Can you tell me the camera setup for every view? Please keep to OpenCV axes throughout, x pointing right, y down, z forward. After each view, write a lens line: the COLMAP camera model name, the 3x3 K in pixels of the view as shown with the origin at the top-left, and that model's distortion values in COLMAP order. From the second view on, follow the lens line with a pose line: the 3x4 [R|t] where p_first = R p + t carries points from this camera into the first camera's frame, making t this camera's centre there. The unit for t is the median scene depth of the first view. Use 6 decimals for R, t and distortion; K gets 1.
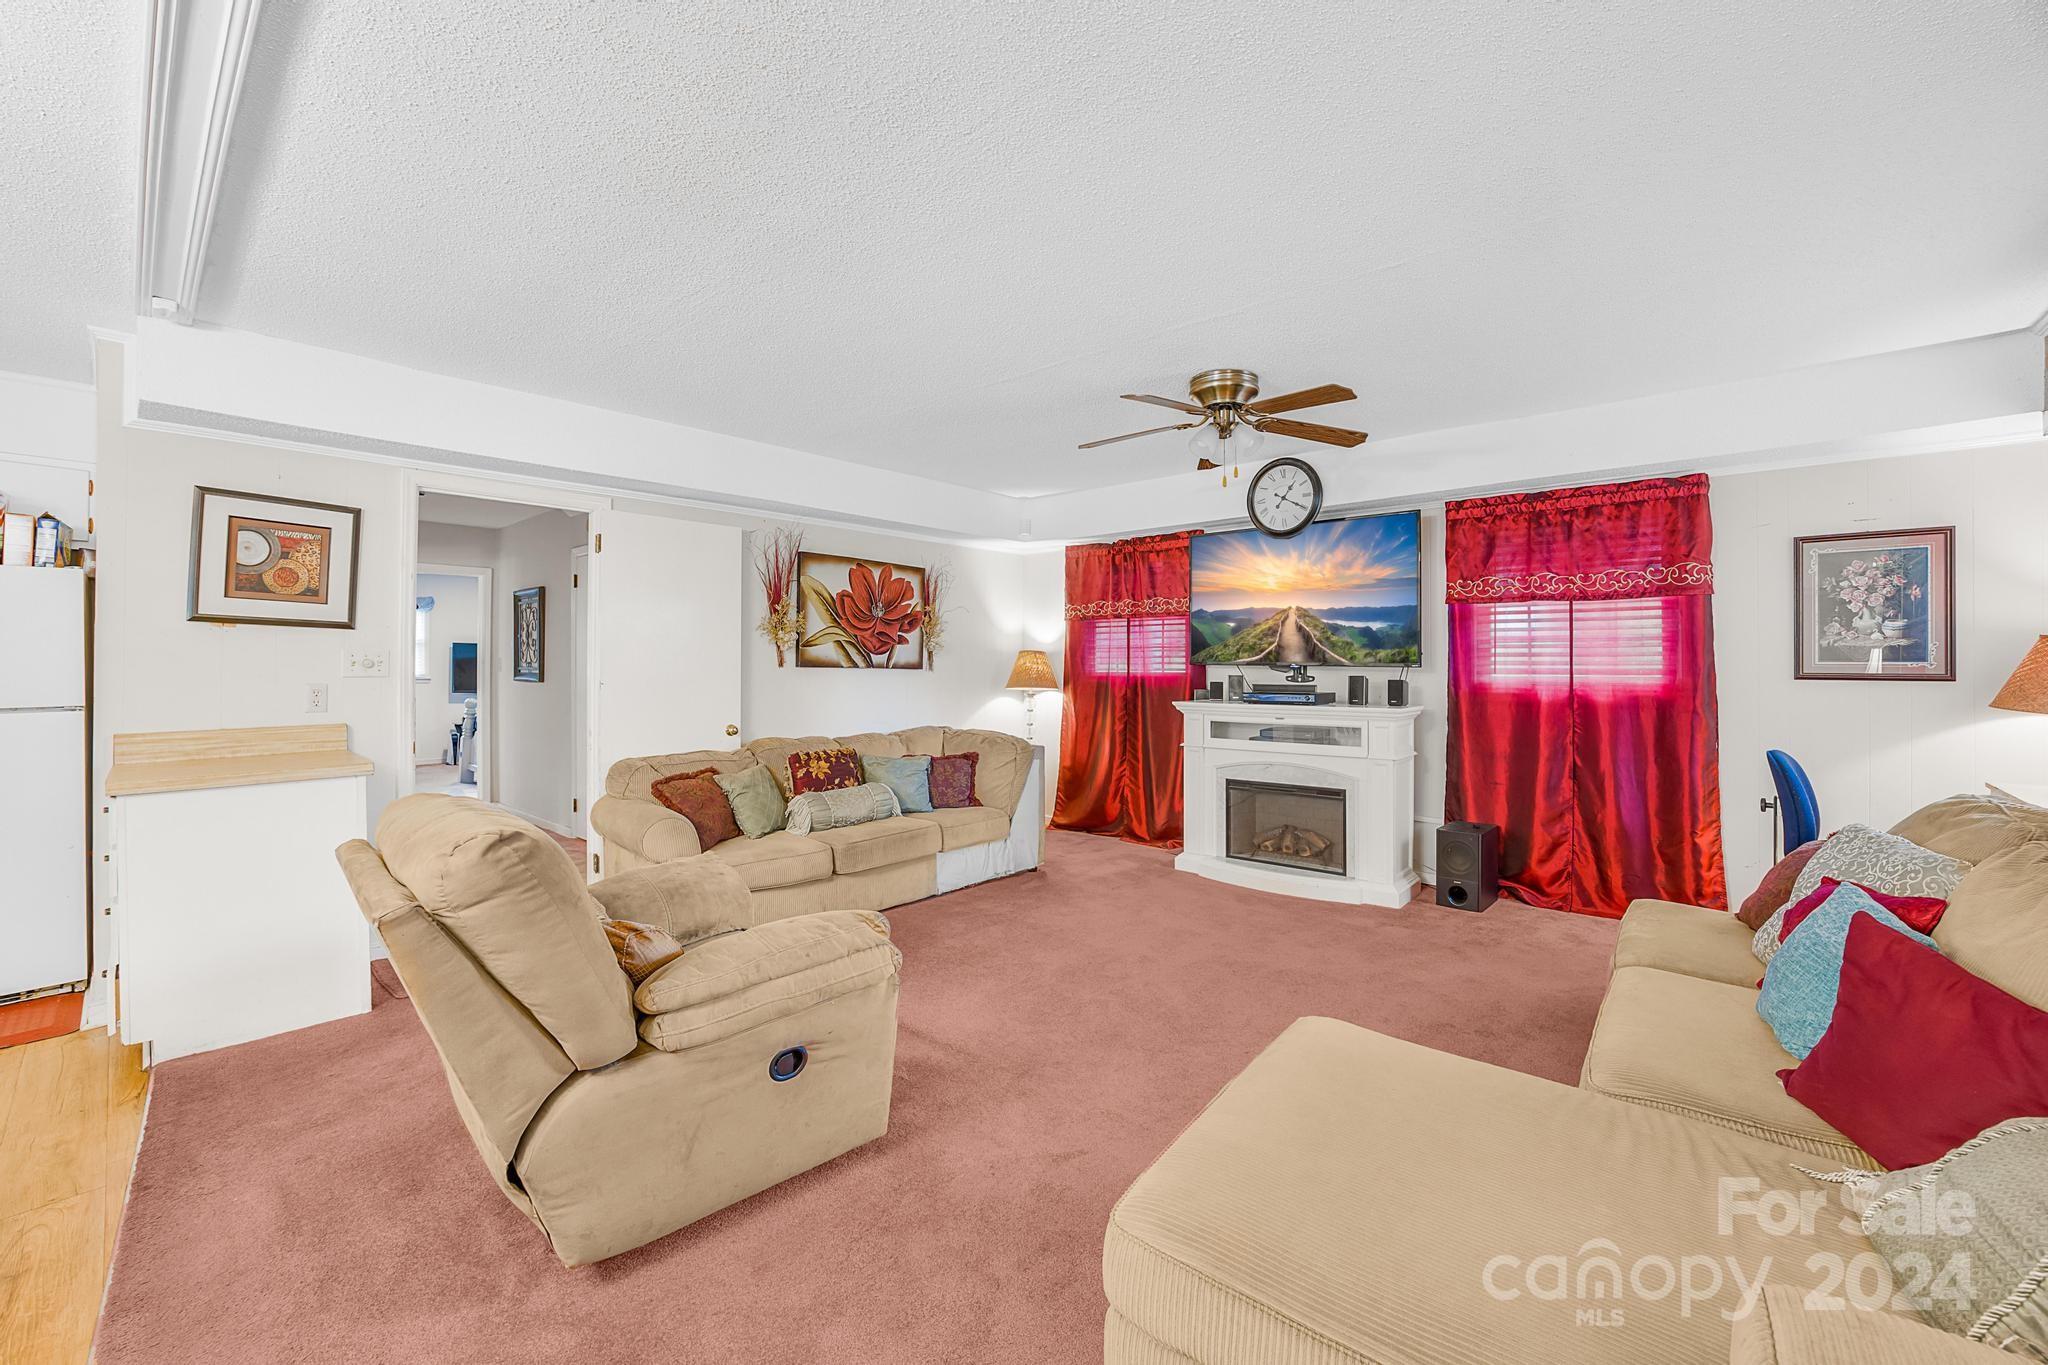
lens RADIAL K [[837.7, 0, 1018.3], [0, 837.7, 664.3], [0, 0, 1]] dist [-0.029575, 0.005636]
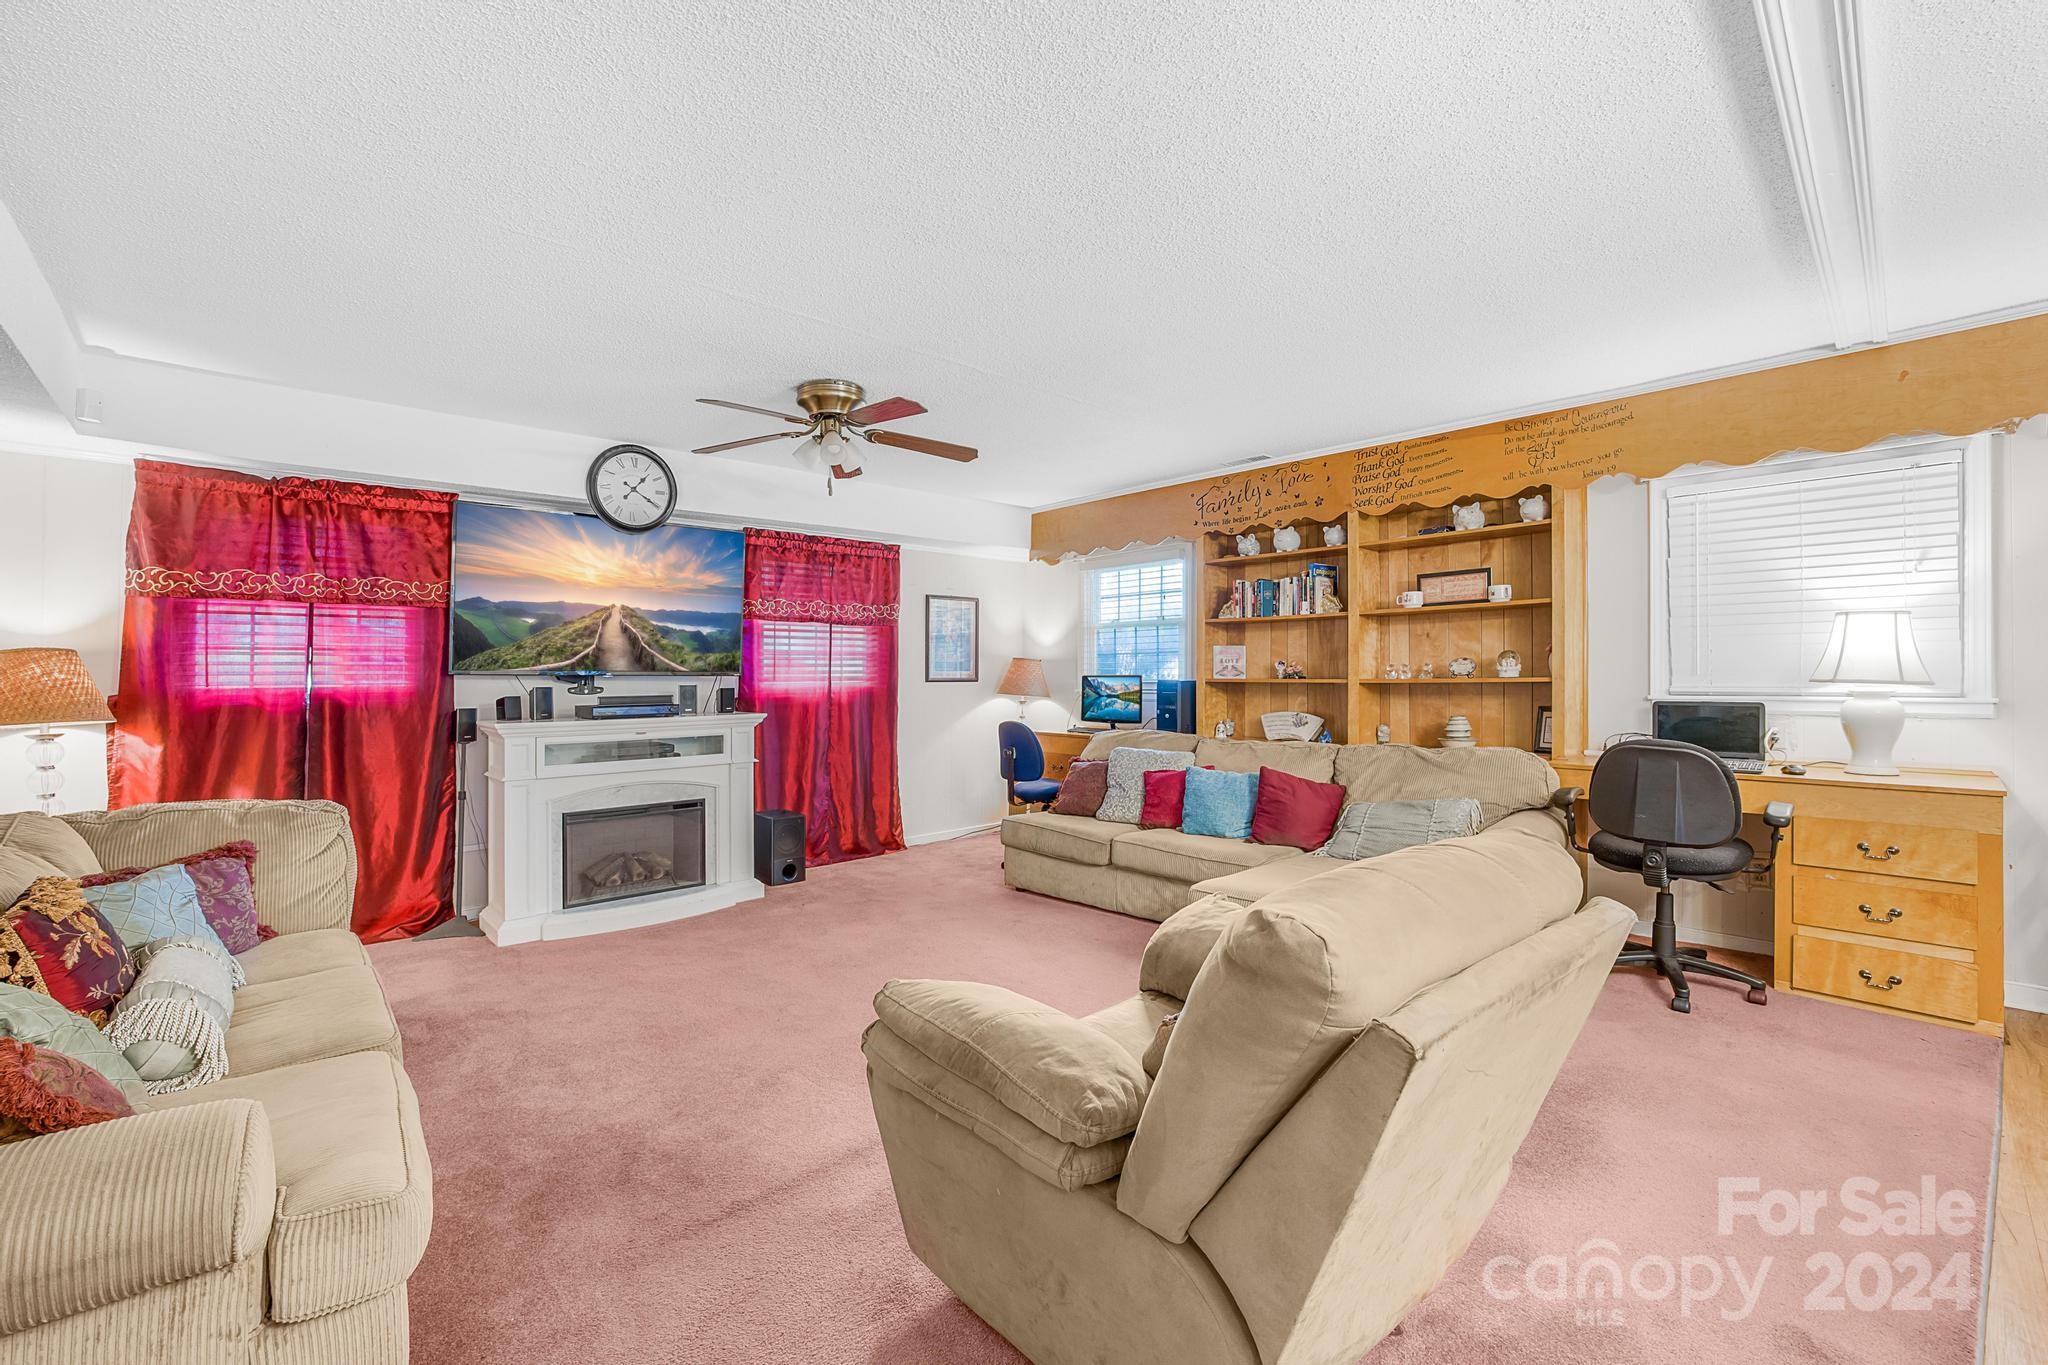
lens RADIAL K [[837.7, 0, 1022.3], [0, 837.7, 669.2], [0, 0, 1]] dist [-0.029575, 0.005636]
pose [[0.102621, 0.004202, 0.994712, -0.533123], [0.007197, 0.999962, -0.004967, 0.003343], [-0.994694, 0.007669, 0.102587, 0.488354]]
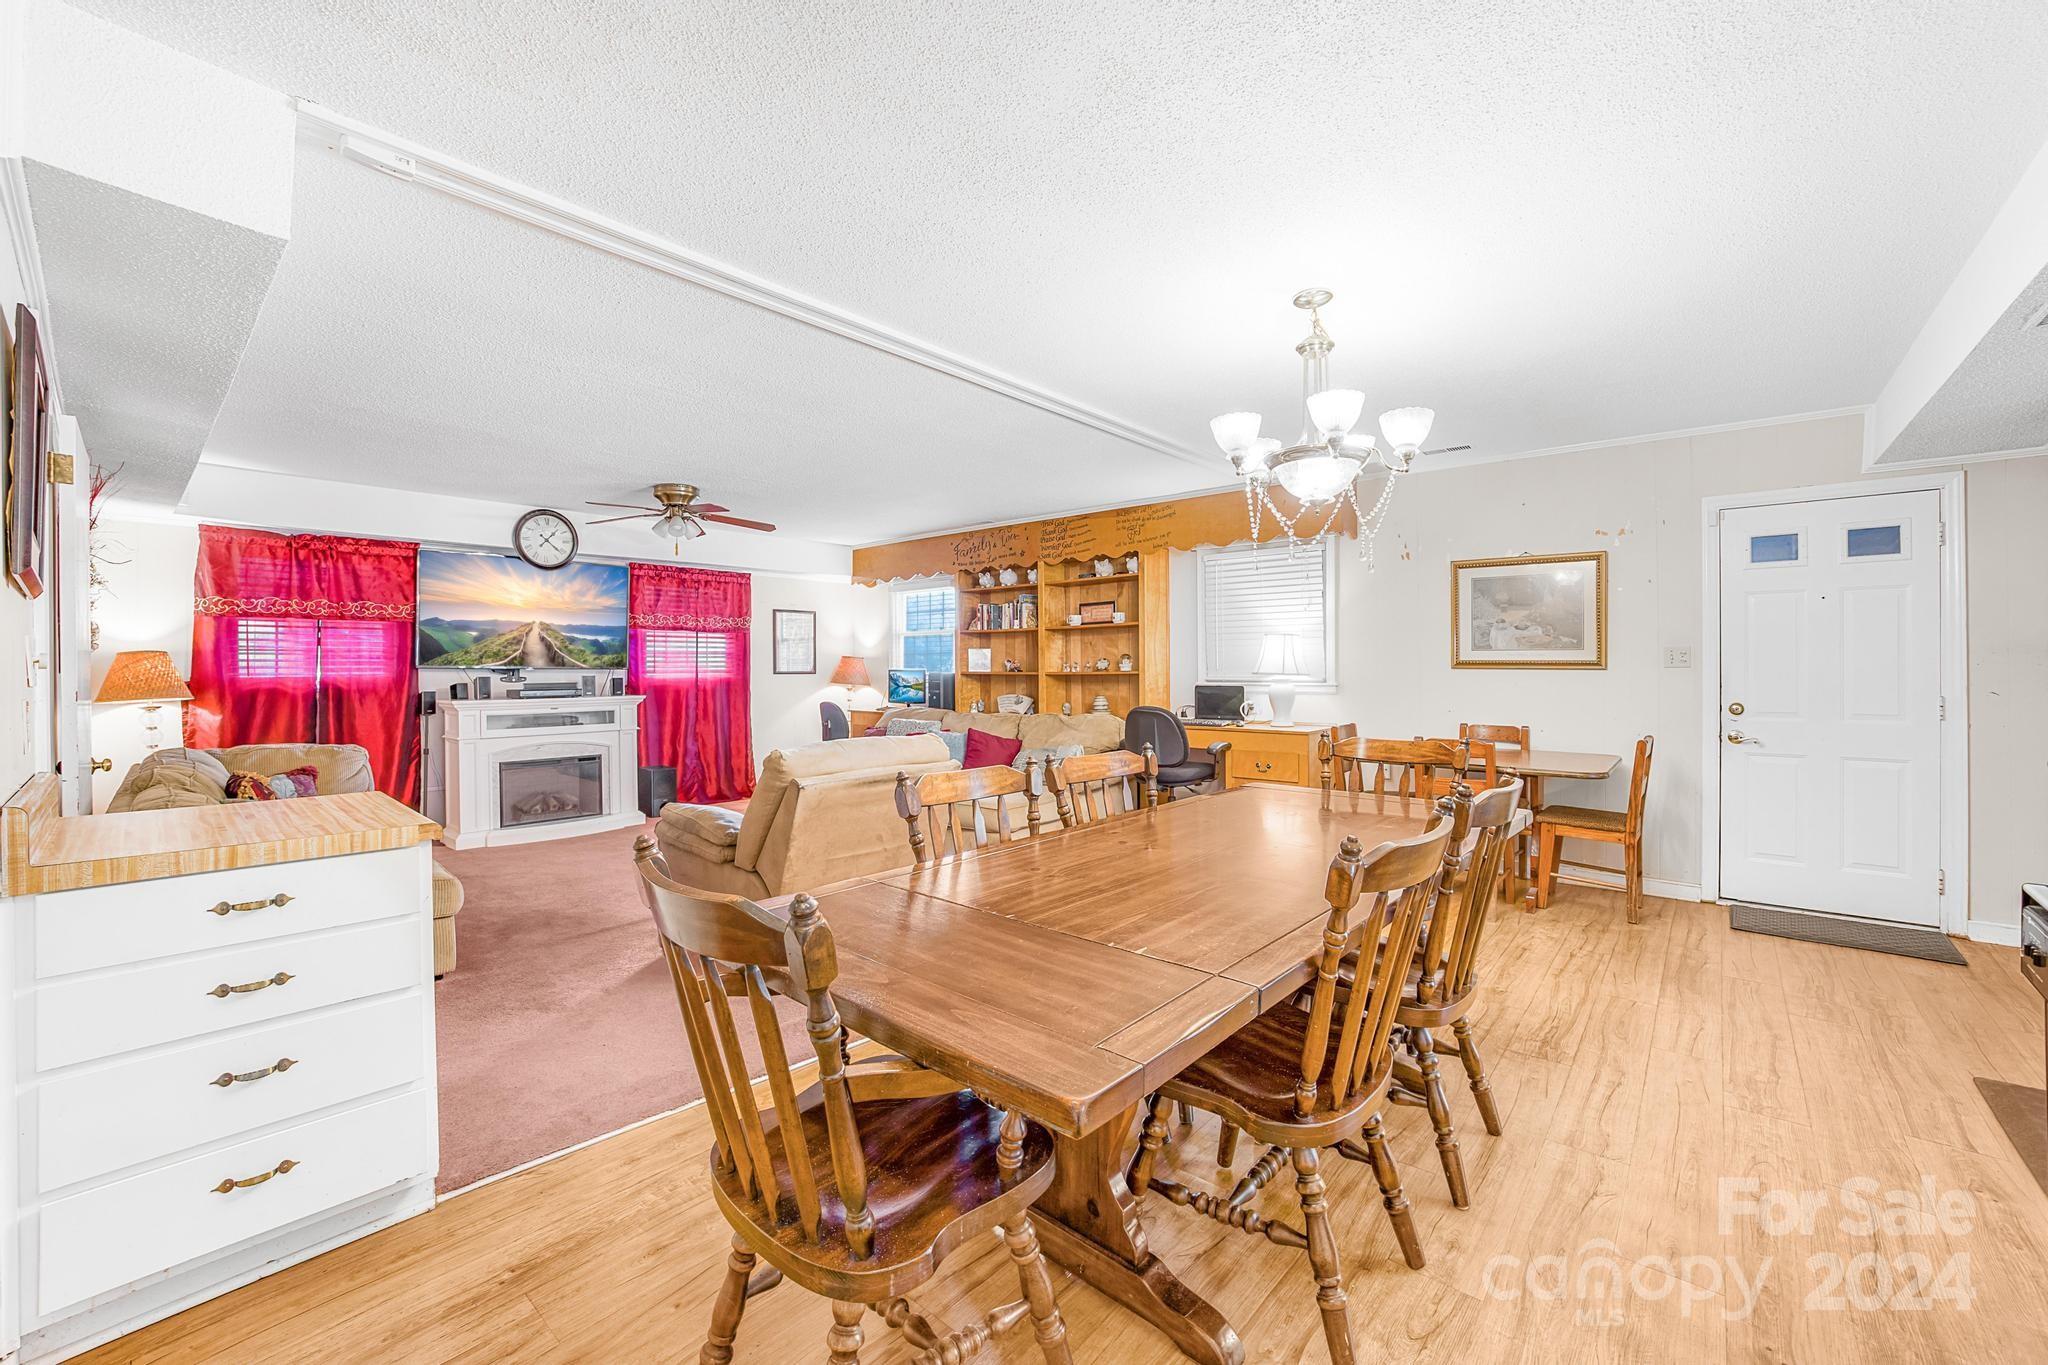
lens RADIAL K [[837.7, 0, 1030.2], [0, 837.7, 685.7], [0, 0, 1]] dist [-0.029575, 0.005636]
pose [[0.012661, -0.022924, 0.999657, -0.961928], [0.005339, 0.999724, 0.022858, 0.003304], [-0.999906, 0.005048, 0.012780, 0.233182]]
